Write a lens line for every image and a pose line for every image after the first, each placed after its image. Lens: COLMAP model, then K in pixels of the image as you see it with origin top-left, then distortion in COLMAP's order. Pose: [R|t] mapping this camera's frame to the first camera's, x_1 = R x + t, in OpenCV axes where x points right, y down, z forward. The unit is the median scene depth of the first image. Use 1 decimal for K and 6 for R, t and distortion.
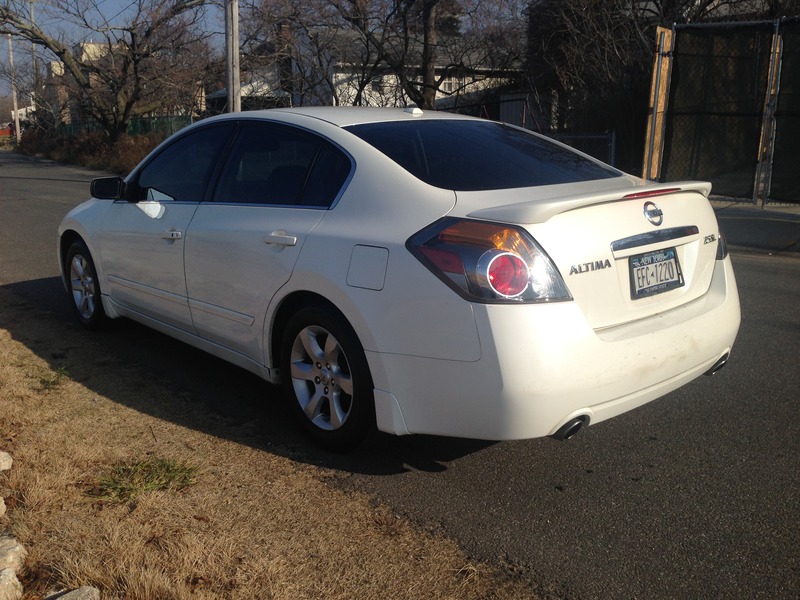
lens RADIAL K [[735.4, 0, 400.0], [0, 735.4, 300.0], [0, 0, 1]] dist [0.147568, -0.271158]
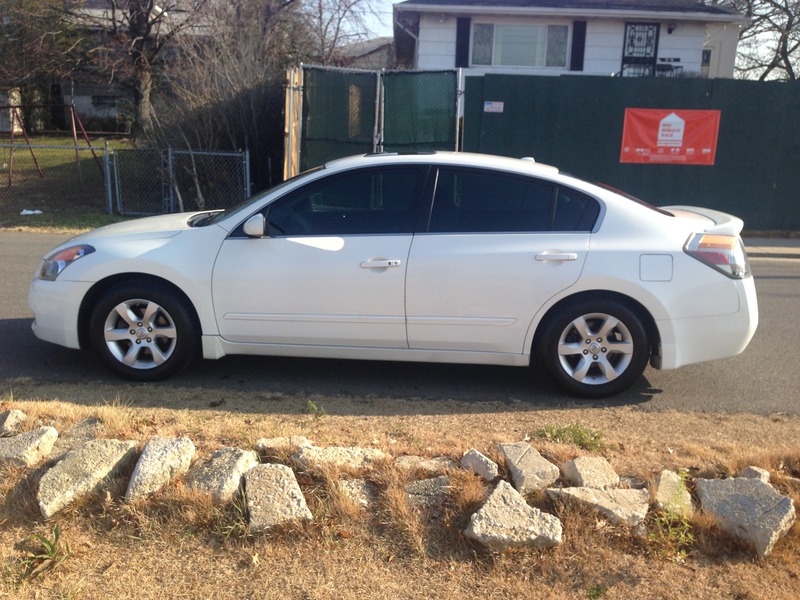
lens RADIAL K [[735.4, 0, 400.0], [0, 735.4, 300.0], [0, 0, 1]] dist [0.147568, -0.271158]
pose [[0.687607, -0.119948, 0.716107, -1.377190], [0.122025, 0.991323, 0.048878, -0.105691], [-0.715756, 0.053774, 0.696277, 0.251626]]
